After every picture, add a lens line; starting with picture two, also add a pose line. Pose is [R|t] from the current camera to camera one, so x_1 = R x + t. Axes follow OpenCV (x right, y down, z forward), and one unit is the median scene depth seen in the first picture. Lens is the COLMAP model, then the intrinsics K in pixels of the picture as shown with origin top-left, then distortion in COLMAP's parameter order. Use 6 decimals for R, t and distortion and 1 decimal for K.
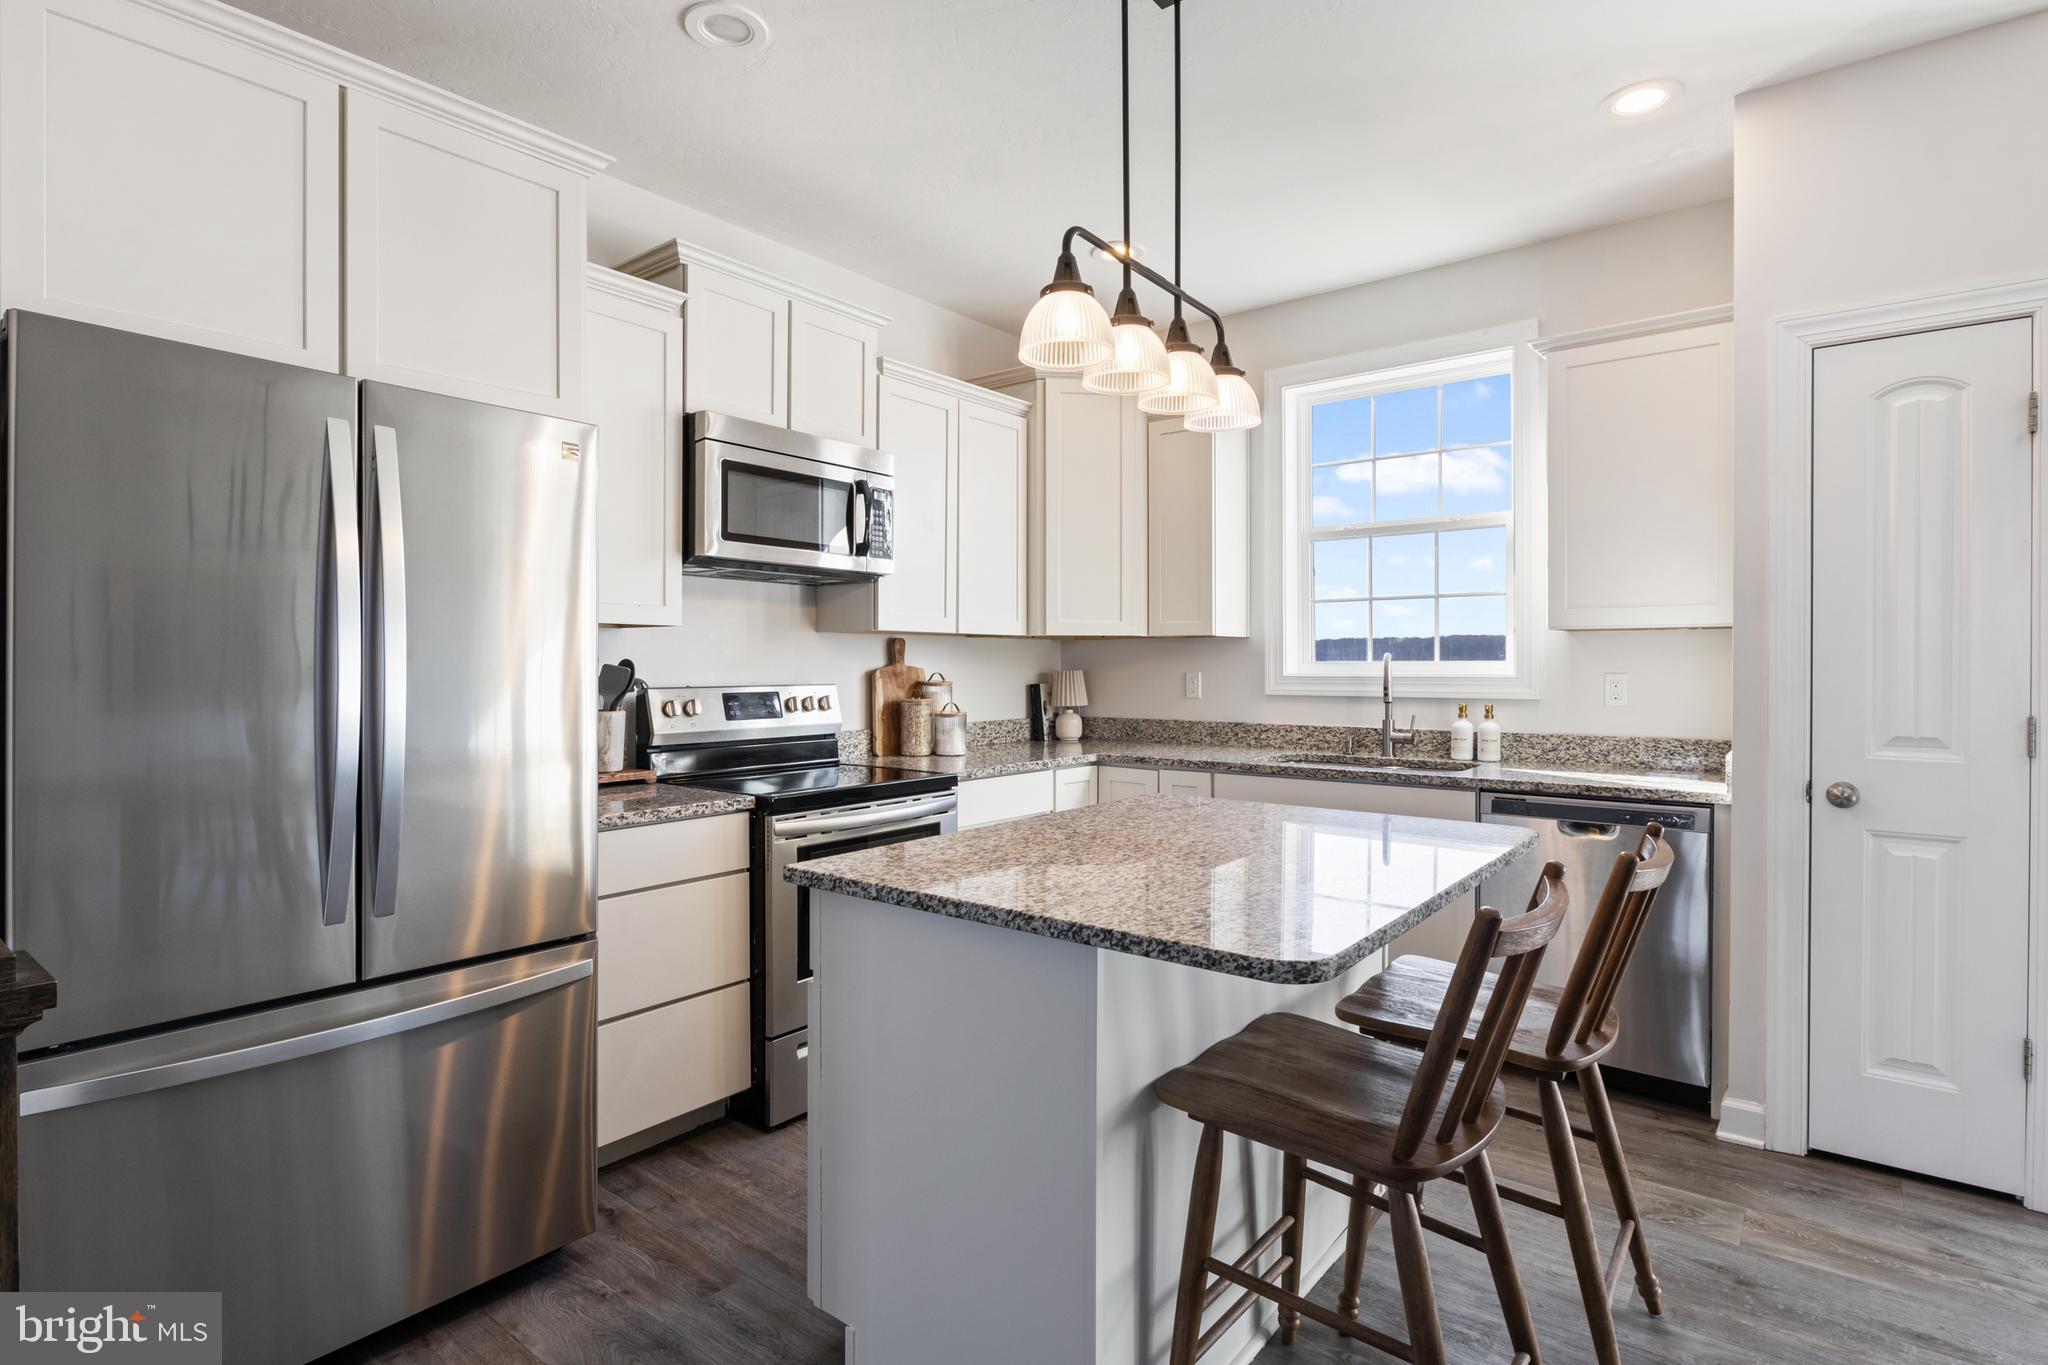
lens RADIAL K [[1029.5, 0, 1016.9], [0, 1029.5, 671.2], [0, 0, 1]] dist [-0.005604, -0.002732]
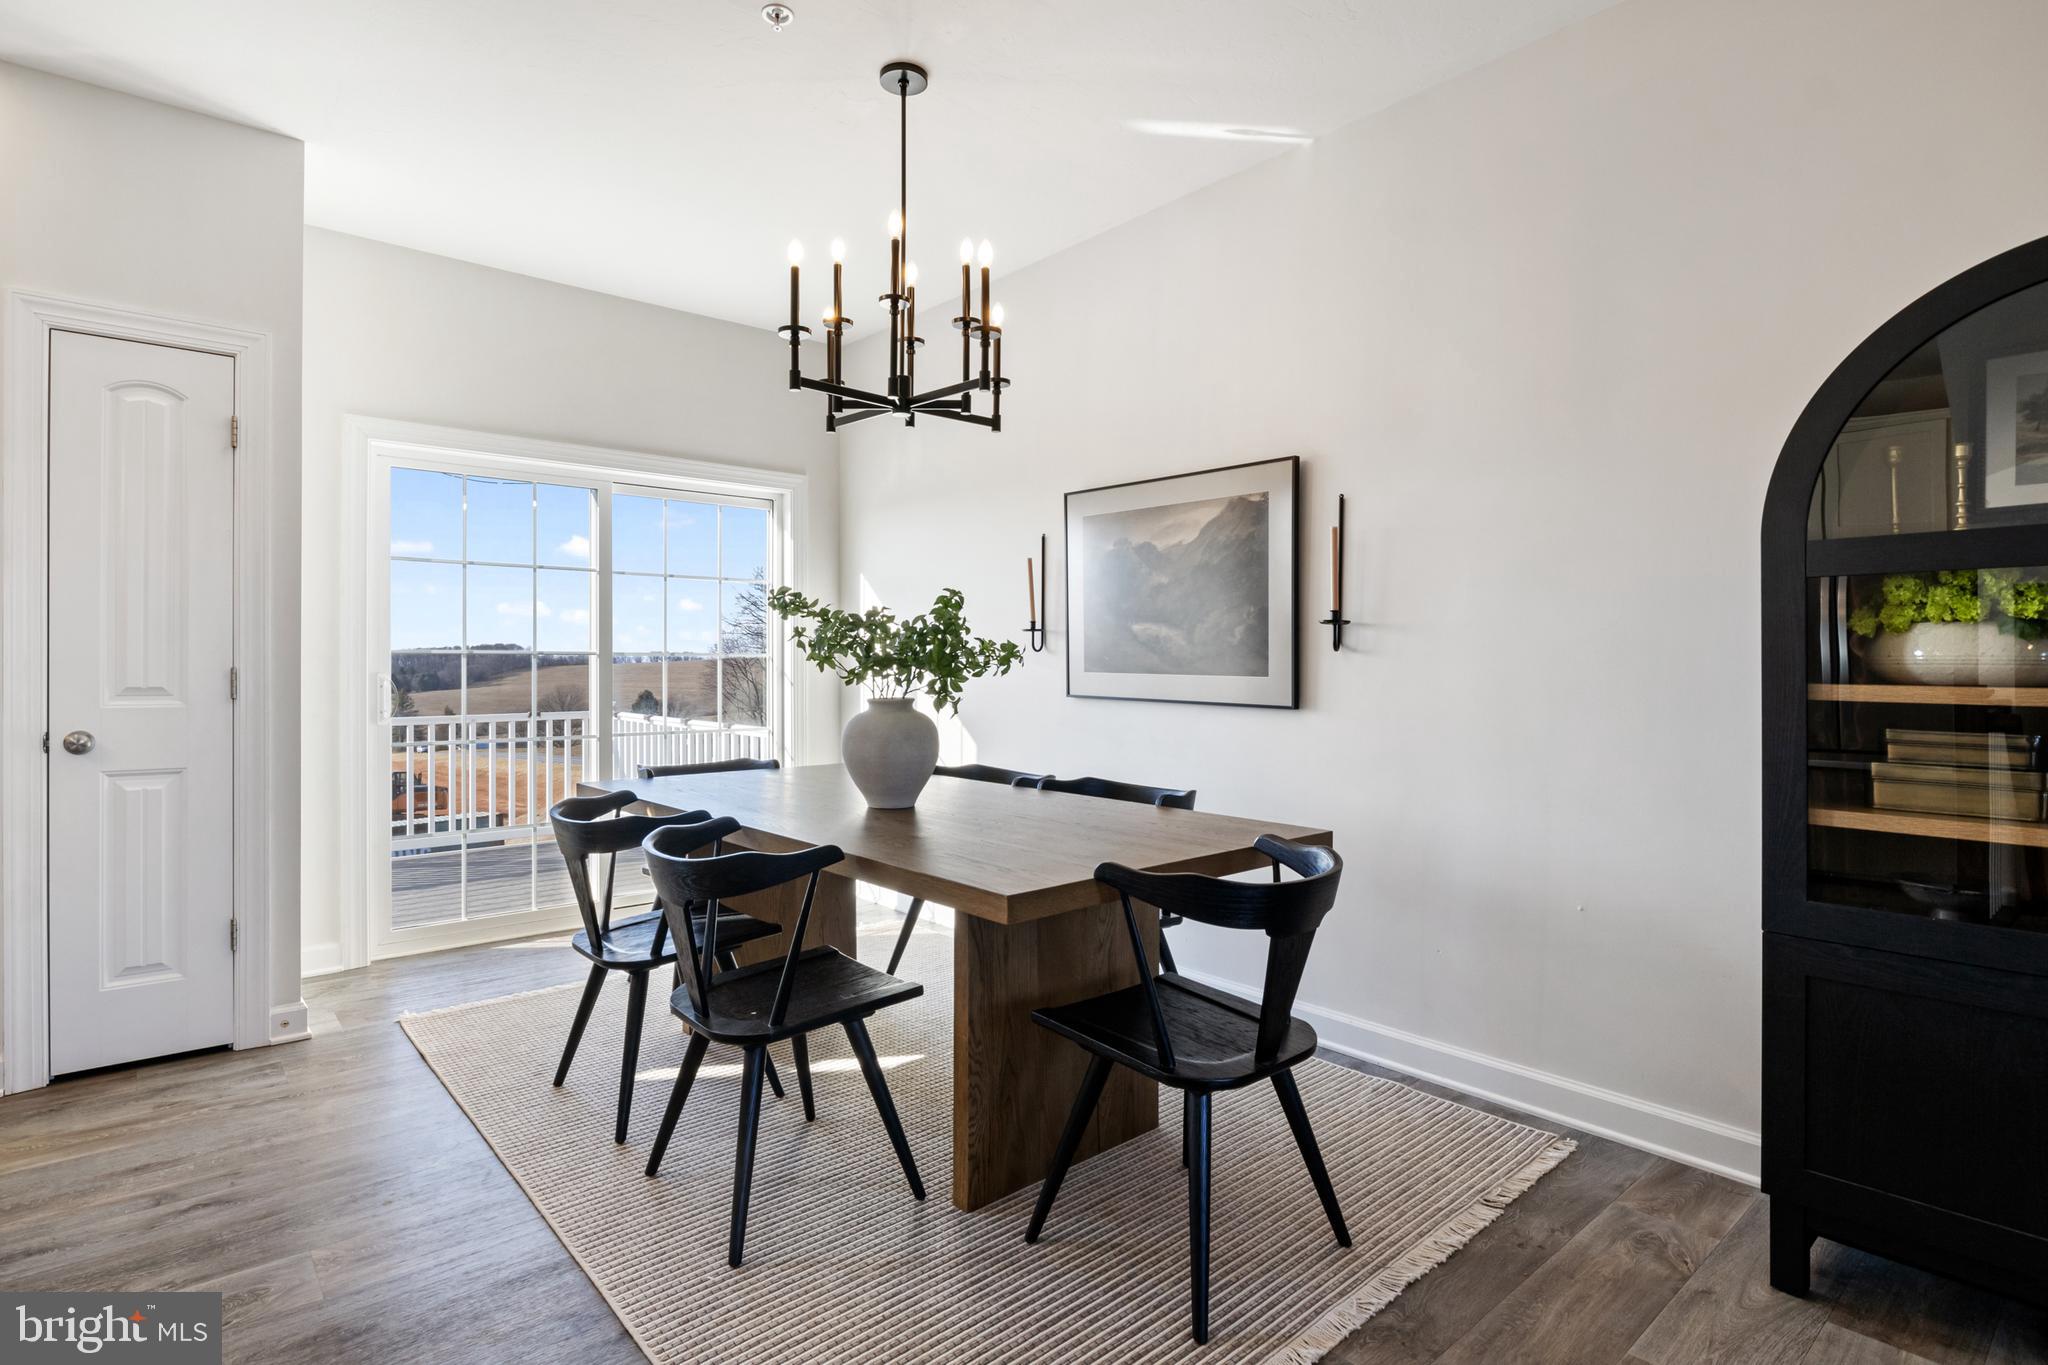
lens RADIAL K [[1029.5, 0, 1015.7], [0, 1029.5, 666.4], [0, 0, 1]] dist [-0.005604, -0.002732]
pose [[0.188859, 0.001380, 0.982003, -0.066001], [0.006931, 0.999972, -0.002738, 0.039454], [-0.981980, 0.007323, 0.188844, -0.156631]]
